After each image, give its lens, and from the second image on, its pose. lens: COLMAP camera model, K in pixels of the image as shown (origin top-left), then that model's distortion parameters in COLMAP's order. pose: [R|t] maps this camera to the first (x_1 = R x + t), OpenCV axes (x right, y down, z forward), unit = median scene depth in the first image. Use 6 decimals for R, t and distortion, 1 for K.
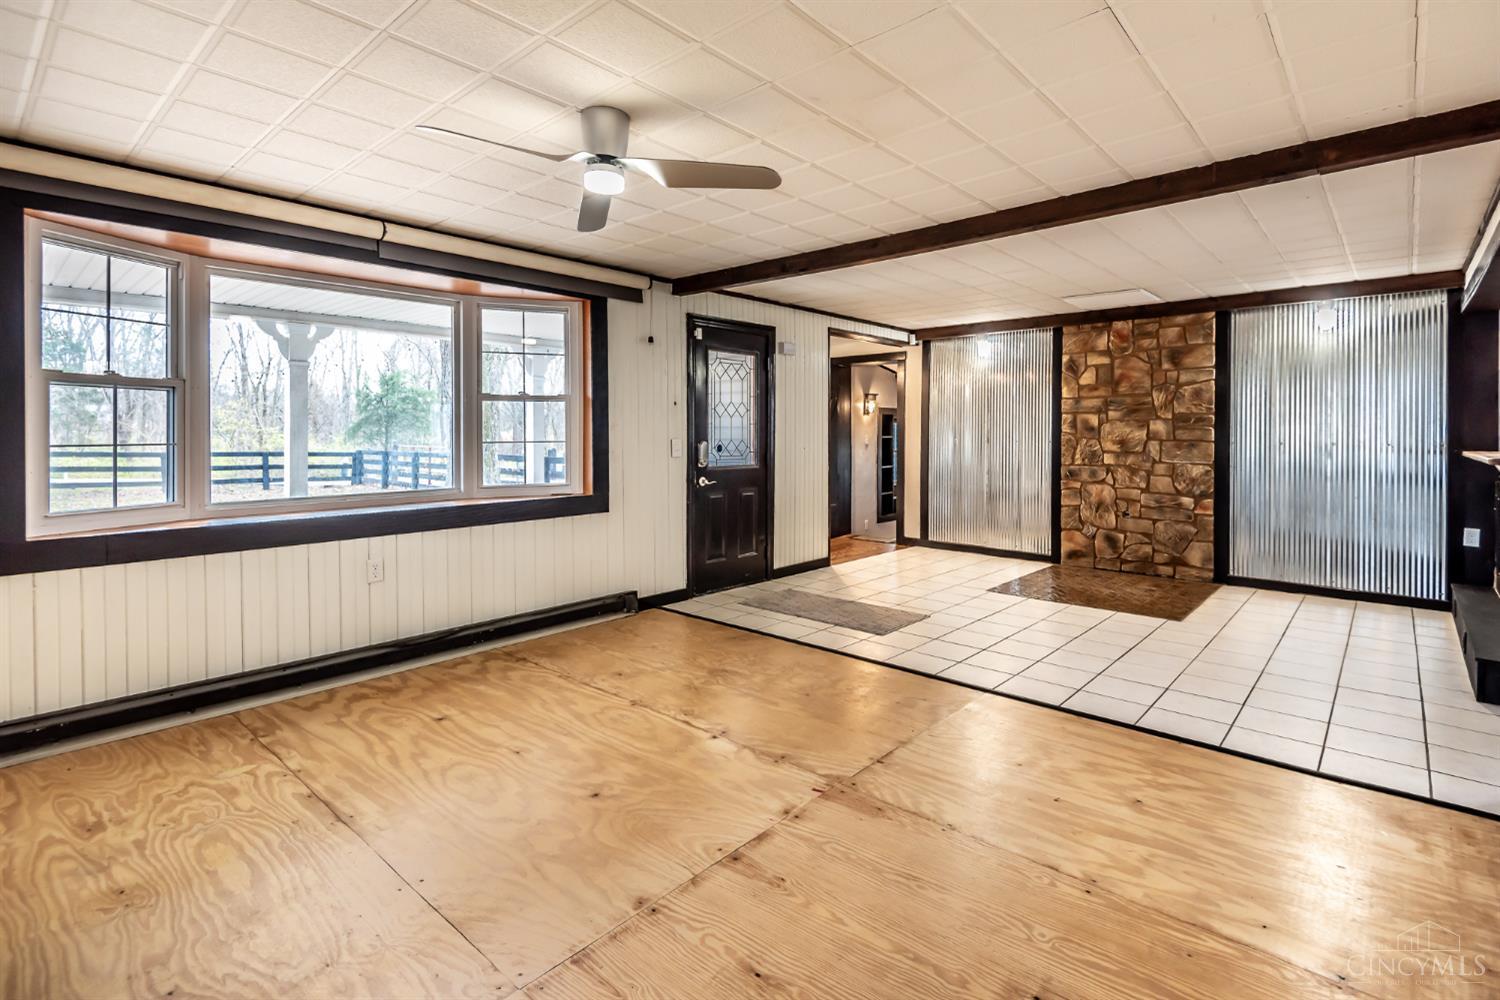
lens RADIAL K [[704.0, 0, 755.6], [0, 704.0, 434.1], [0, 0, 1]] dist [0.020968, -0.000221]
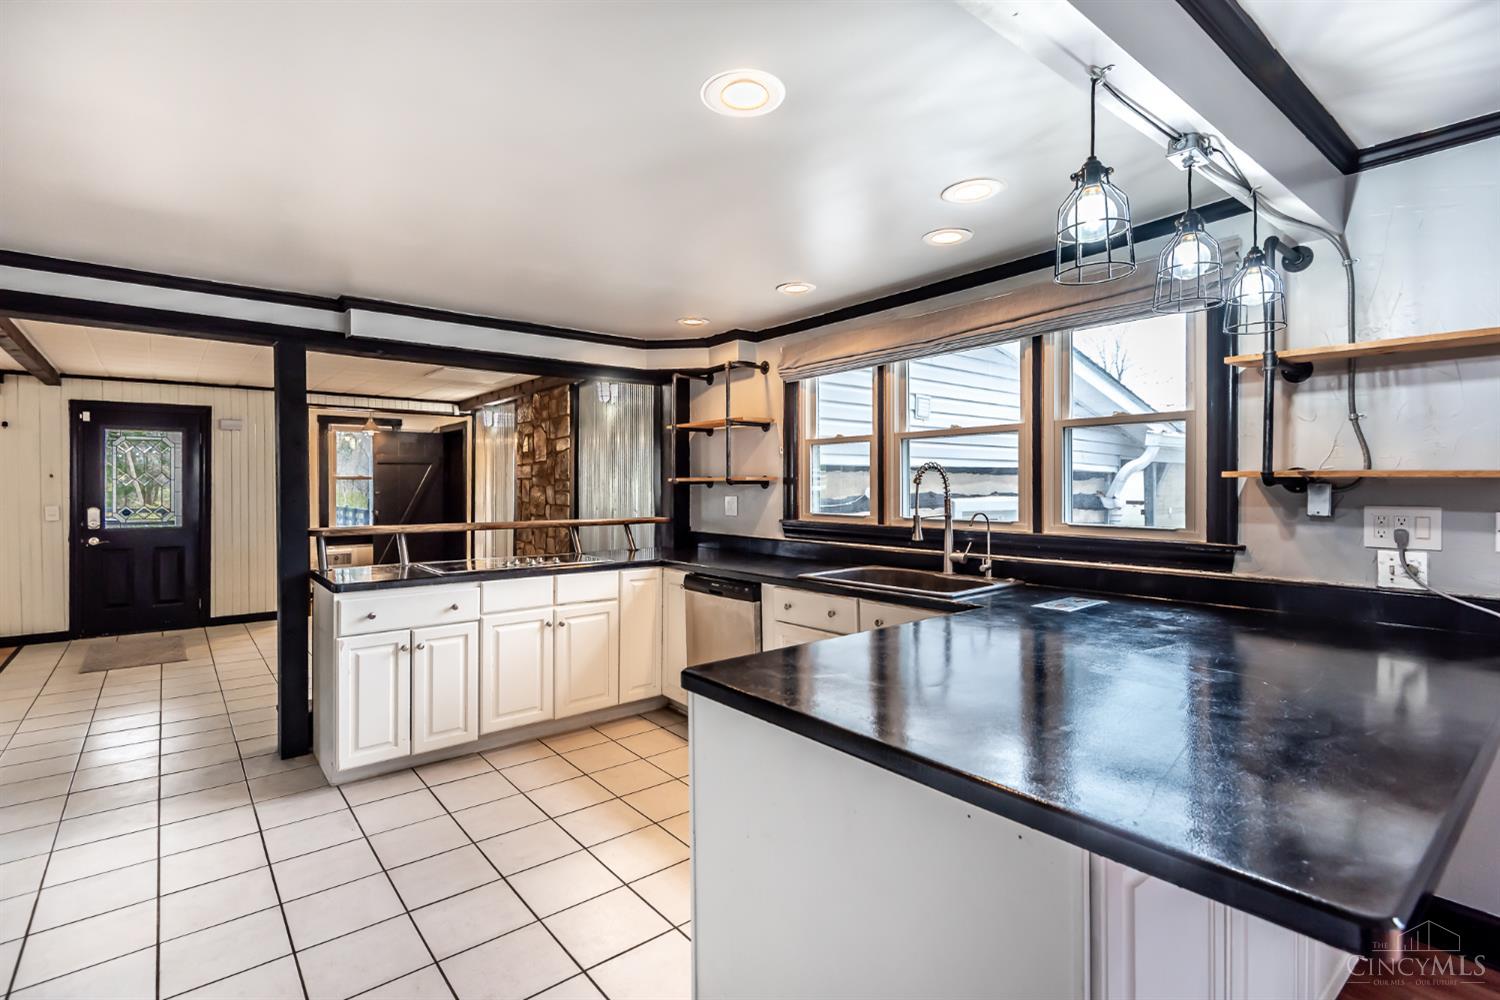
lens RADIAL K [[713.6, 0, 750.0], [0, 713.6, 500.0], [0, 0, 1]] dist [-0.002309, -0.000508]
pose [[0.988241, 0.000954, -0.152904, 1.189673], [0.001023, 0.999917, 0.012849, -0.016082], [0.152904, -0.012855, 0.988157, -0.014861]]
